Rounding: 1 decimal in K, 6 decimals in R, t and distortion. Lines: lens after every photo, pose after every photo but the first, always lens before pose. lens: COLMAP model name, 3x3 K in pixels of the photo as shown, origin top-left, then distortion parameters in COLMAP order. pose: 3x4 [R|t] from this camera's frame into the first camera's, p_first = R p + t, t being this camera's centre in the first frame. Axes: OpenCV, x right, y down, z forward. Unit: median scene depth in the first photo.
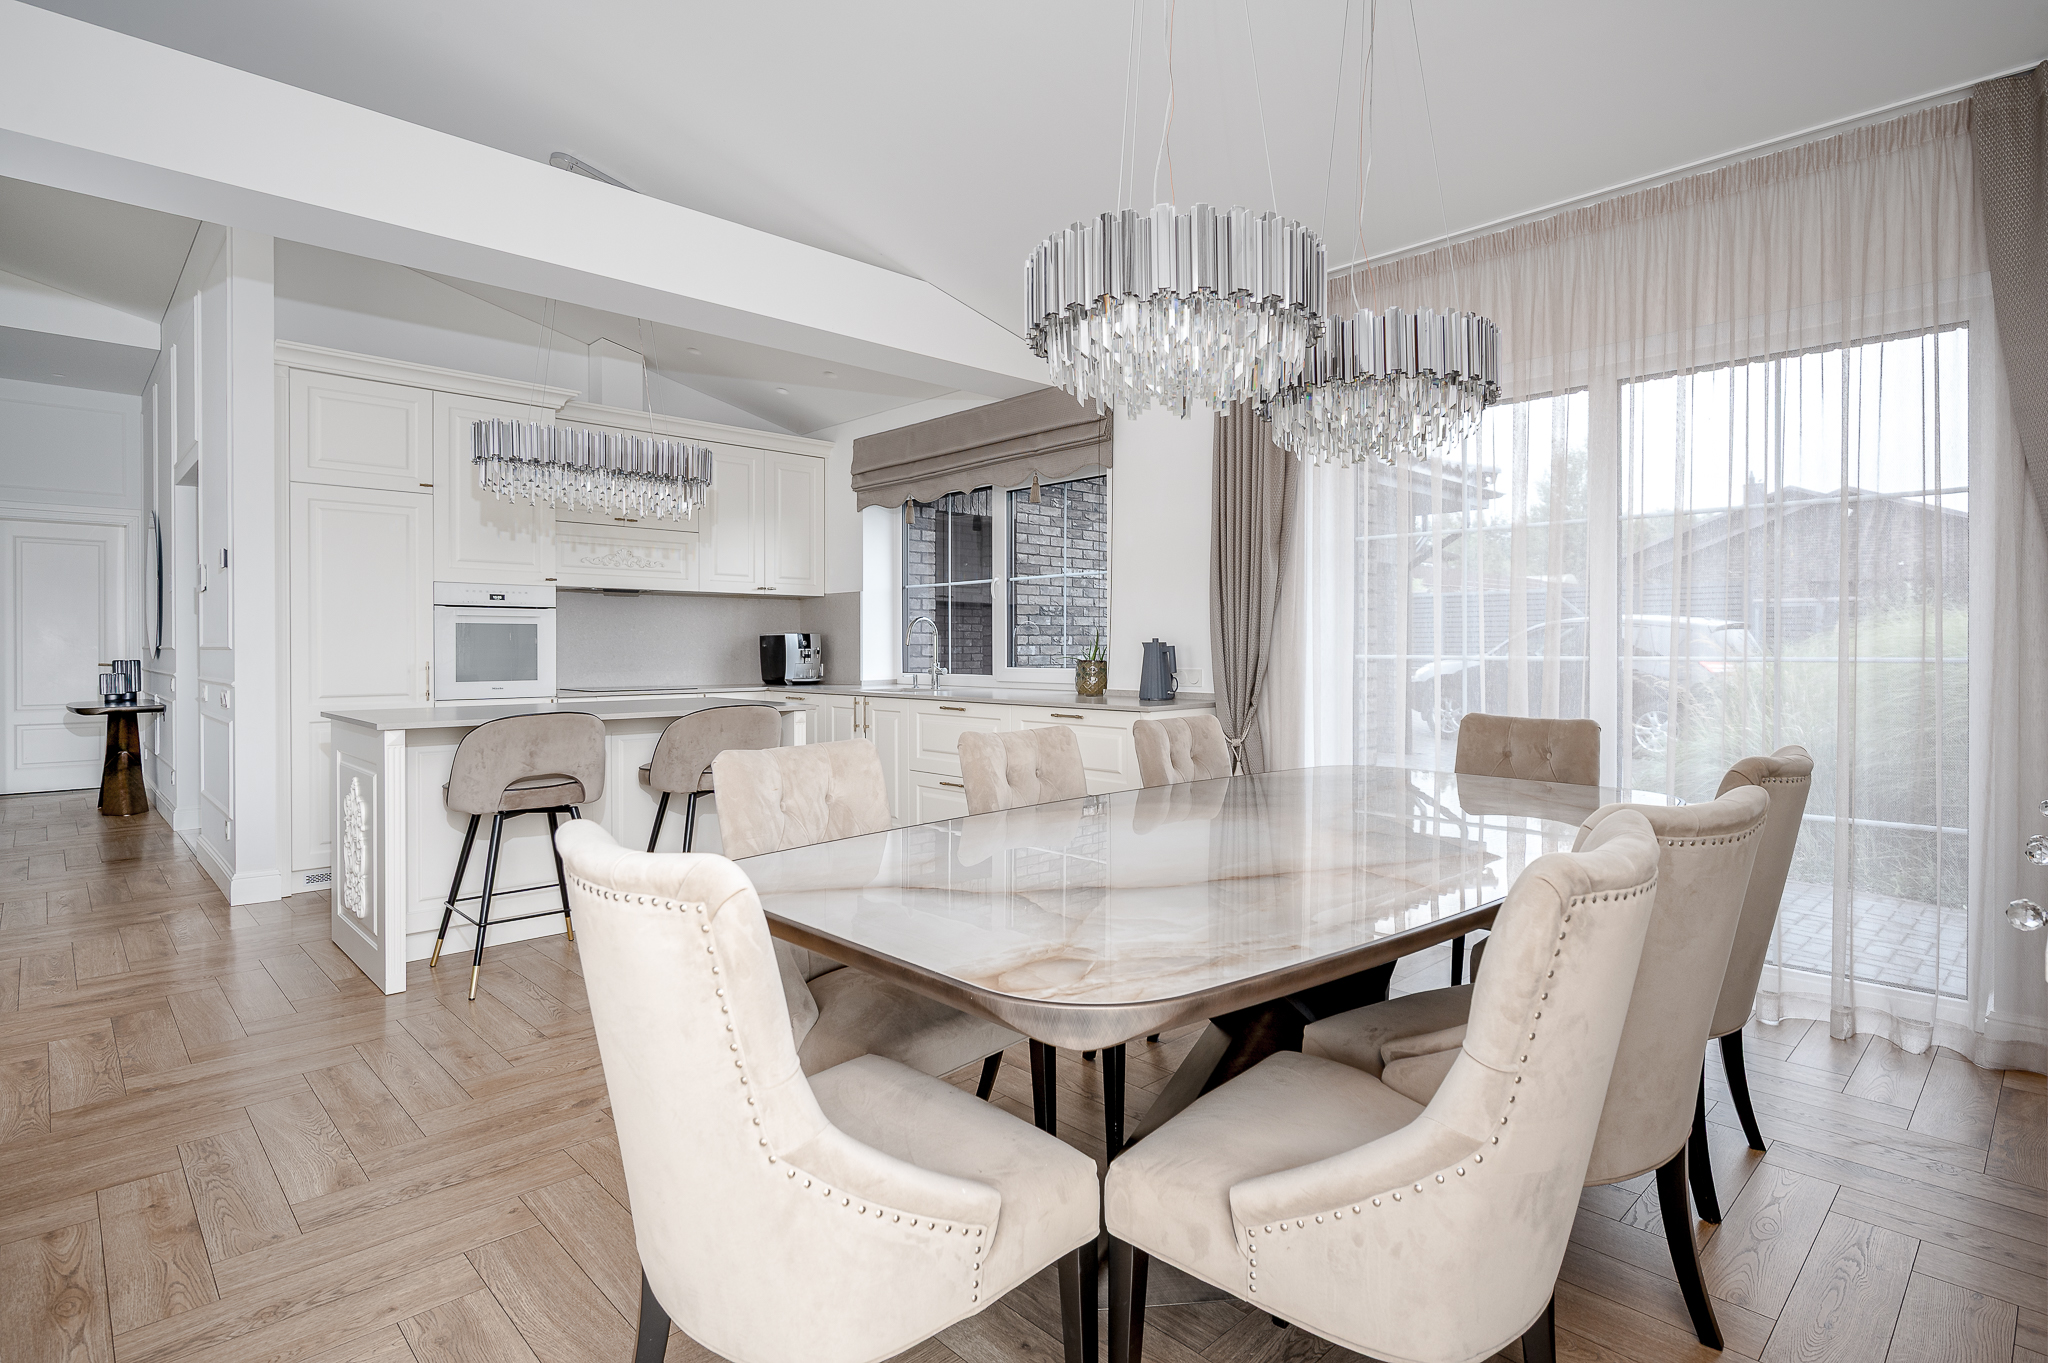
lens RADIAL K [[1031.2, 0, 1029.5], [0, 1031.2, 670.1], [0, 0, 1]] dist [-0.005862, 0.000406]
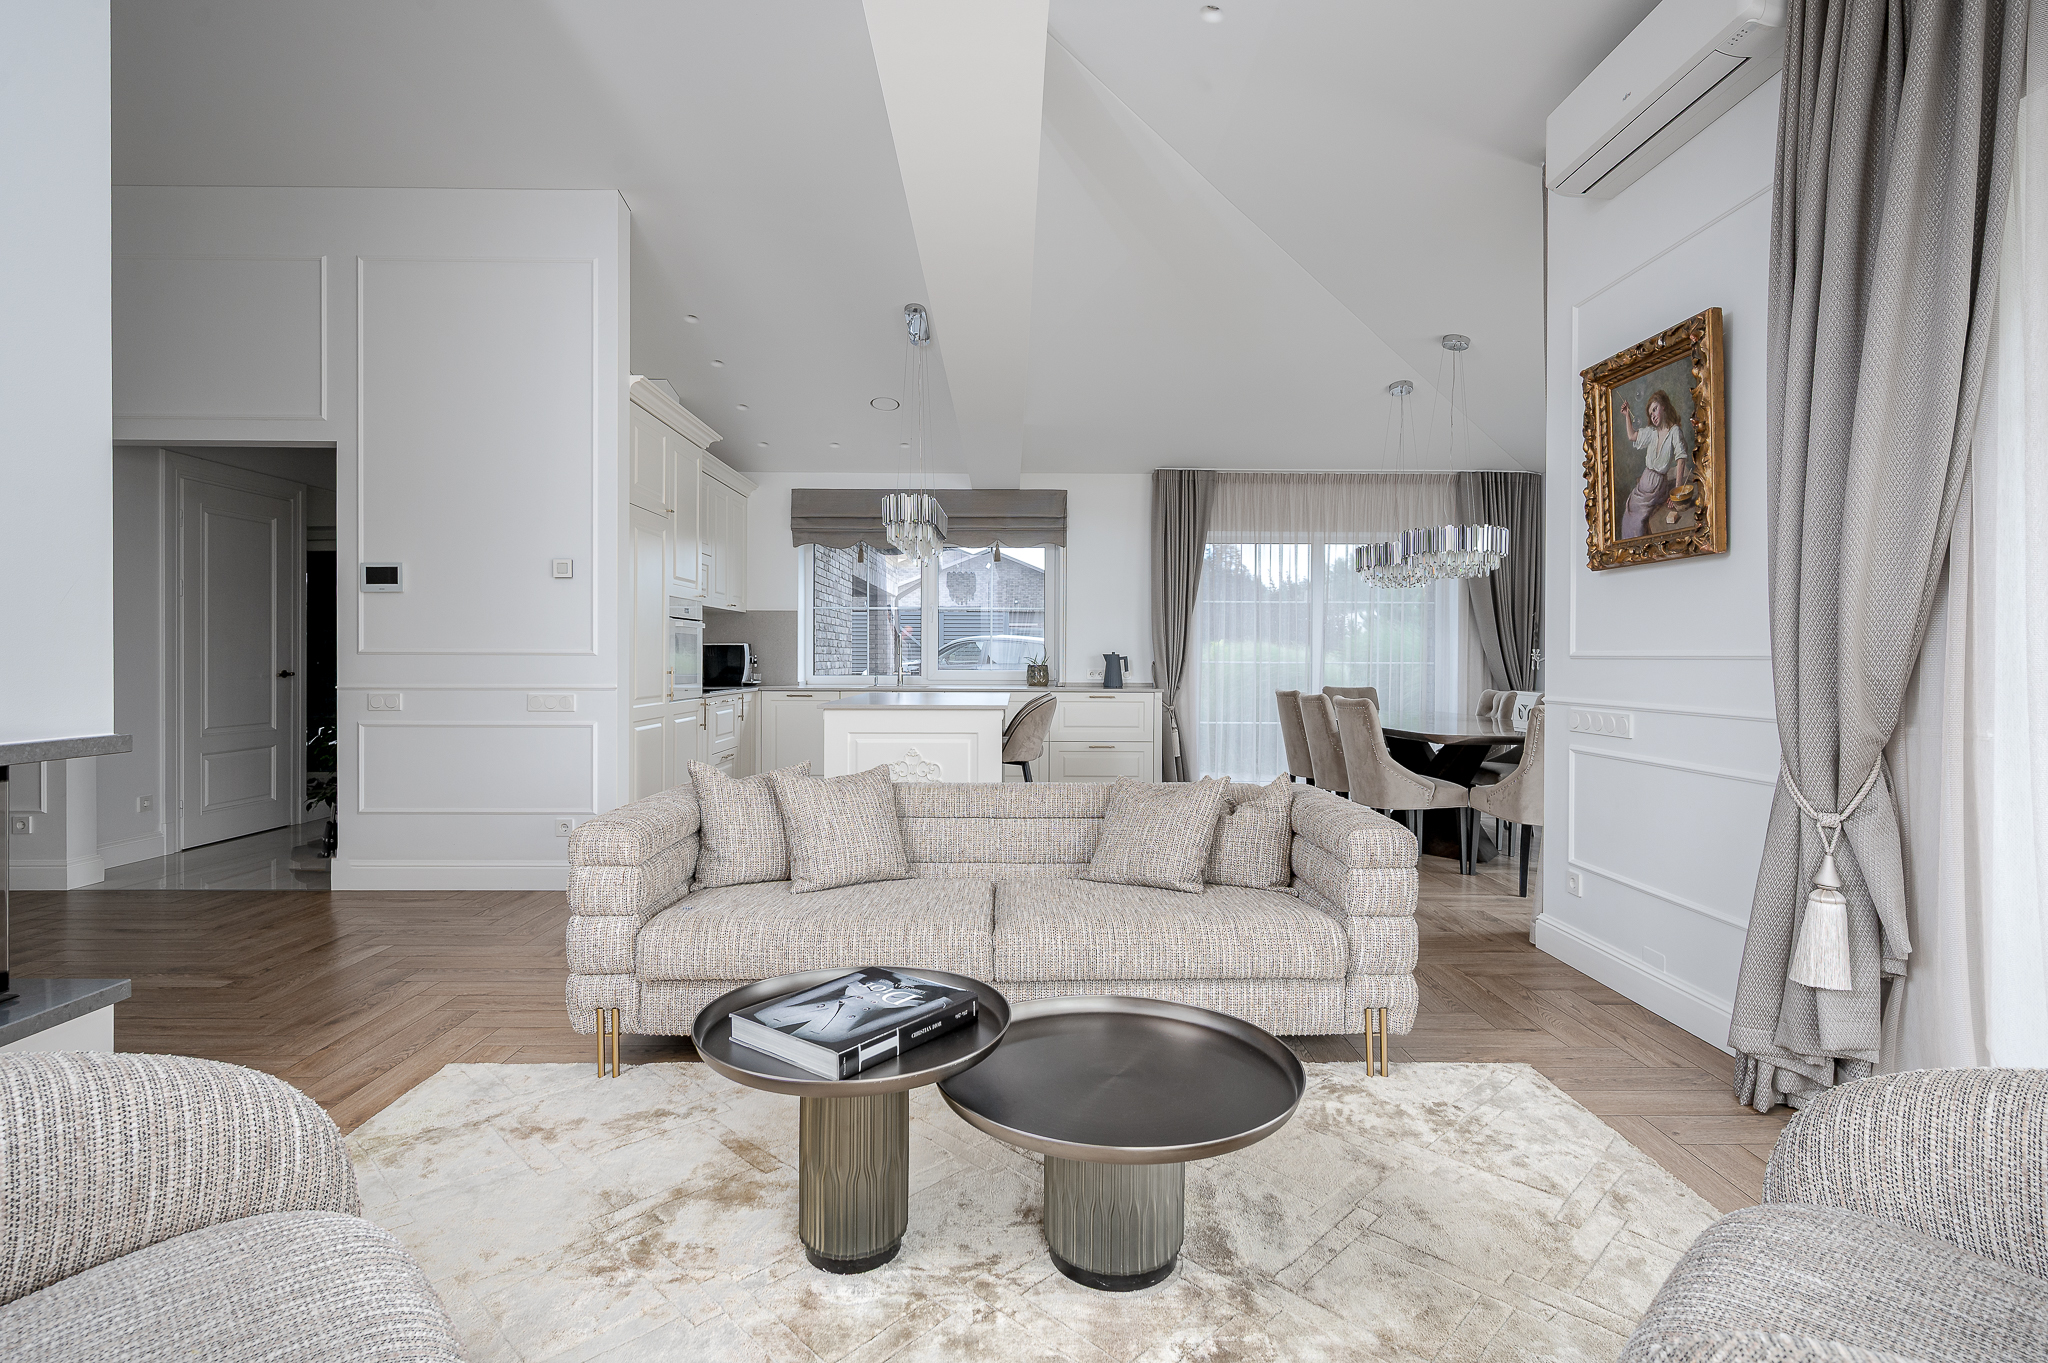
lens RADIAL K [[977.1, 0, 1023.2], [0, 977.1, 651.2], [0, 0, 1]] dist [-0.009076, -0.001287]
pose [[0.685273, 0.007569, 0.728247, -0.839206], [0.009961, 0.999755, -0.019764, -0.000389], [-0.728219, 0.020798, 0.685029, -0.012031]]
